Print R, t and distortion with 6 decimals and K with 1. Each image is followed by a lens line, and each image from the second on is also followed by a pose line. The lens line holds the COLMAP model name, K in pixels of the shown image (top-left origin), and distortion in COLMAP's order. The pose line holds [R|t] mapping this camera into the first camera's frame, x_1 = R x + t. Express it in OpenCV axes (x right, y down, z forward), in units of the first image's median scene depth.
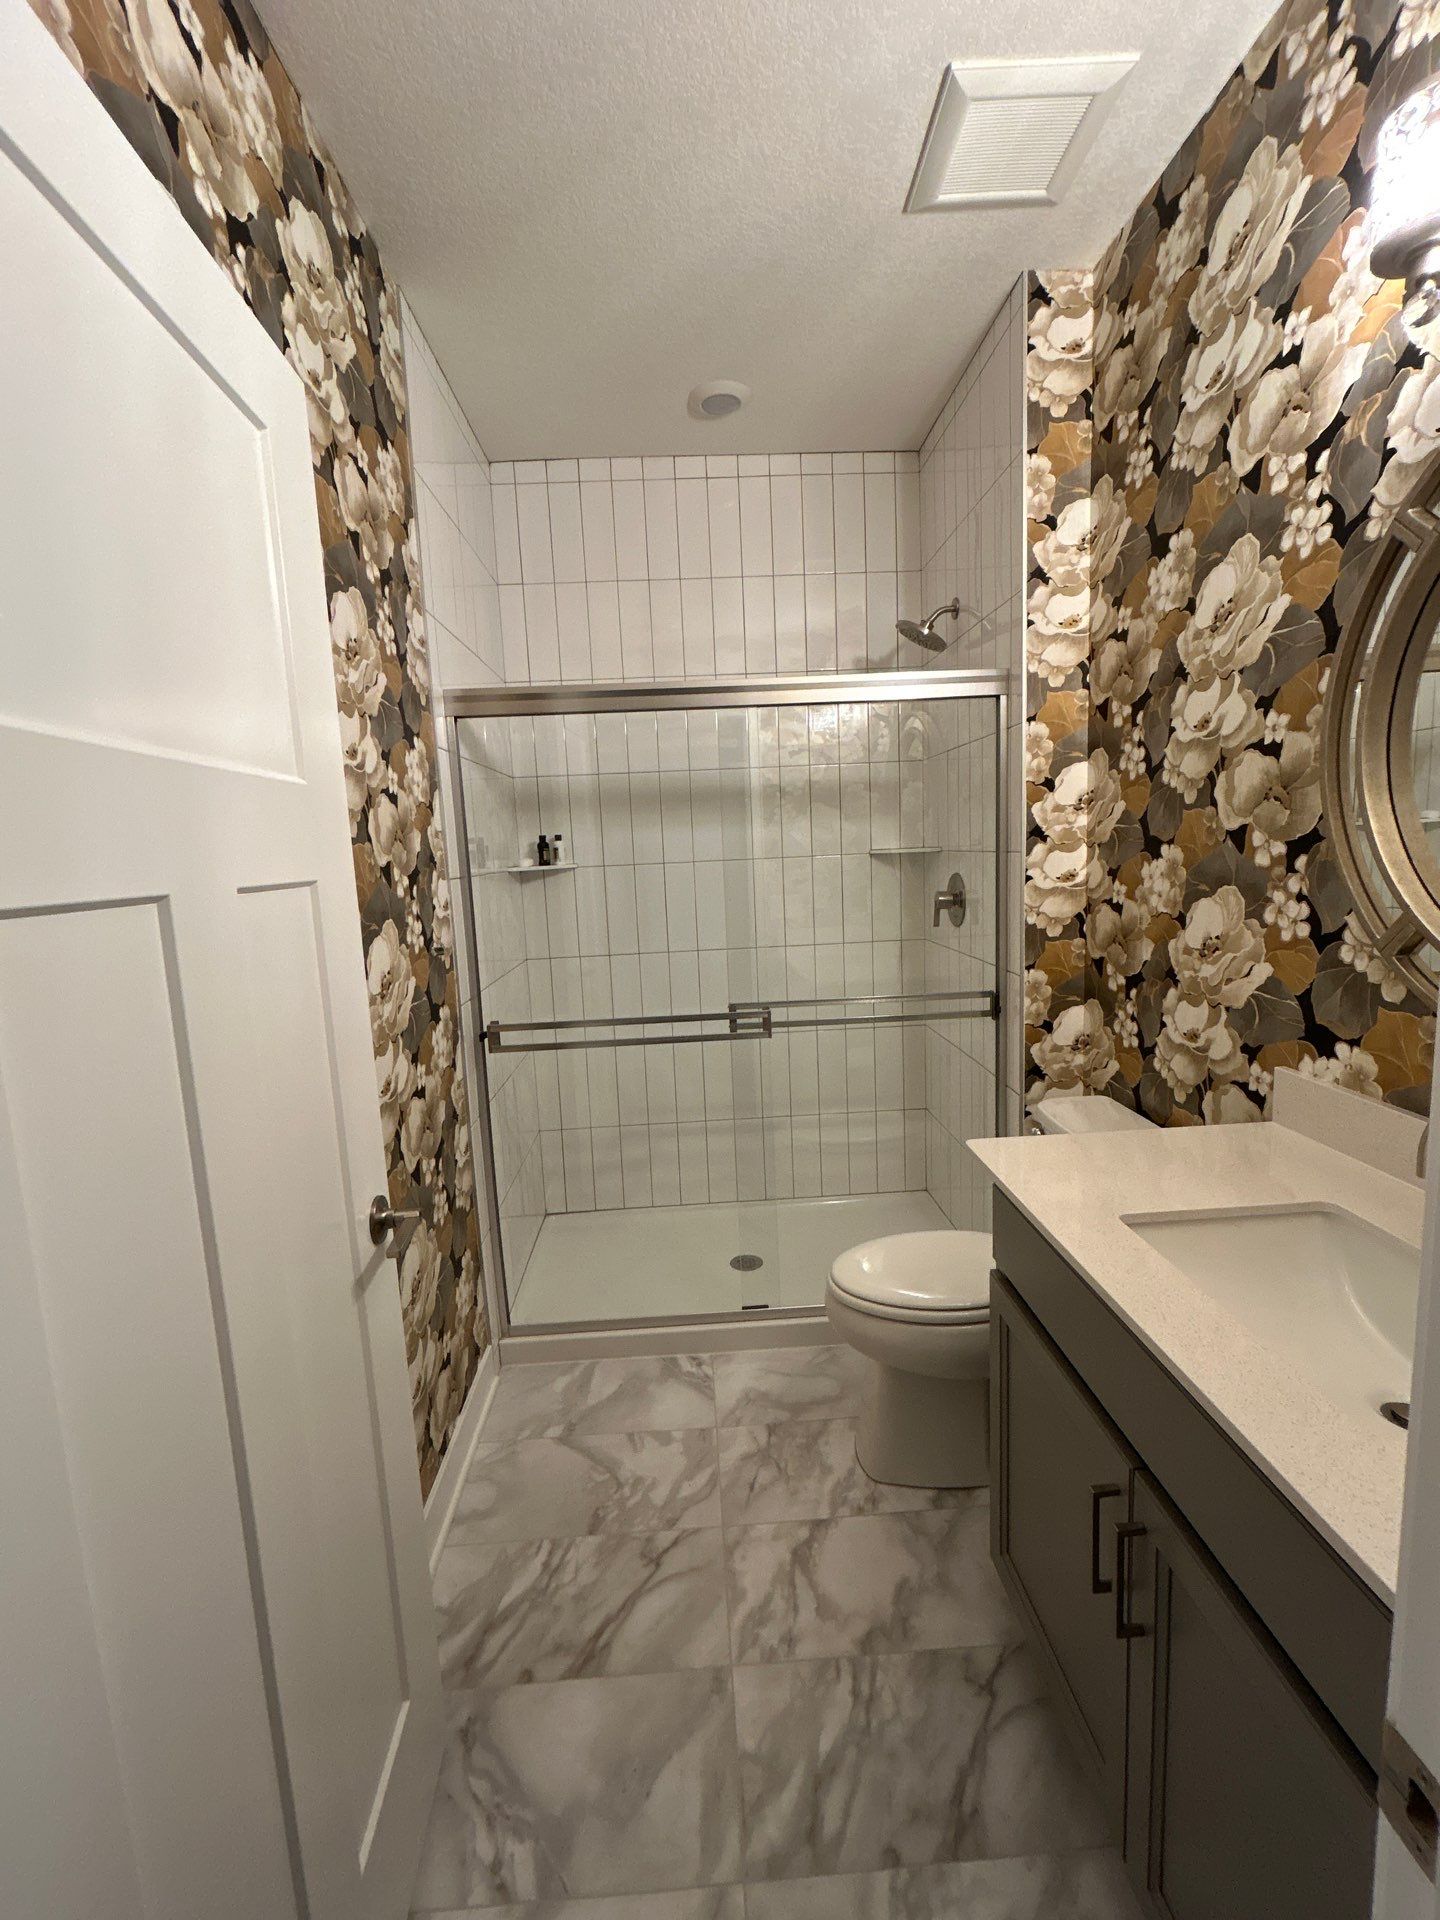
lens RADIAL K [[842.7, 0, 715.5], [0, 842.7, 963.7], [0, 0, 1]] dist [0.001698, 0.000287]
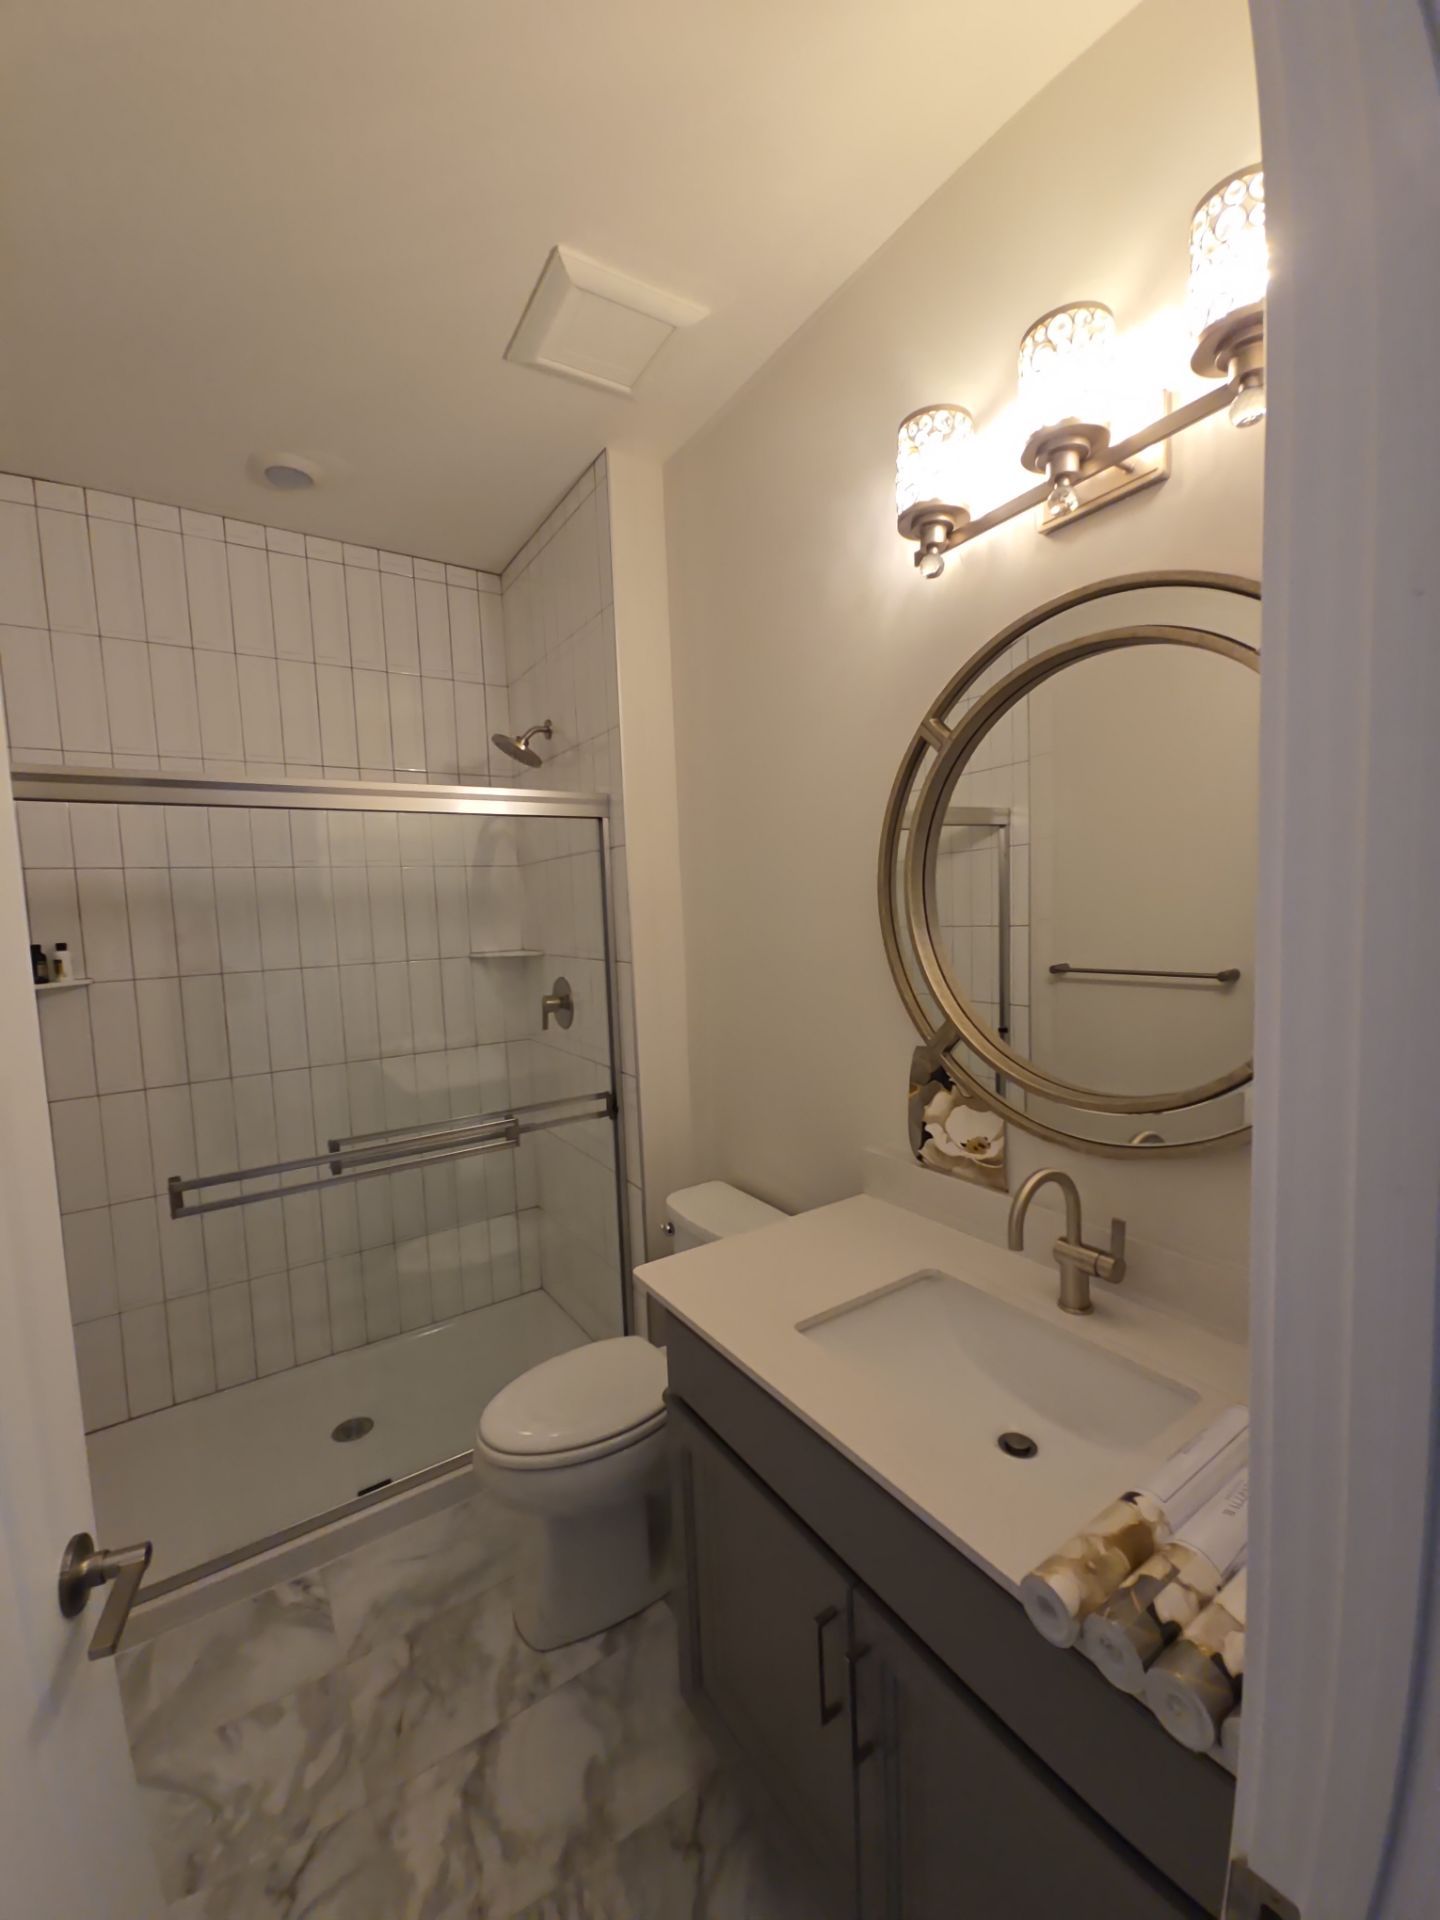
lens RADIAL K [[765.6, 0, 681.3], [0, 765.6, 957.5], [0, 0, 1]] dist [0.006923, -0.004785]
pose [[0.855721, -0.031781, 0.516461, -0.082647], [0.072434, 0.995641, -0.058749, -0.074504], [-0.512343, 0.087682, 0.854293, 0.132537]]
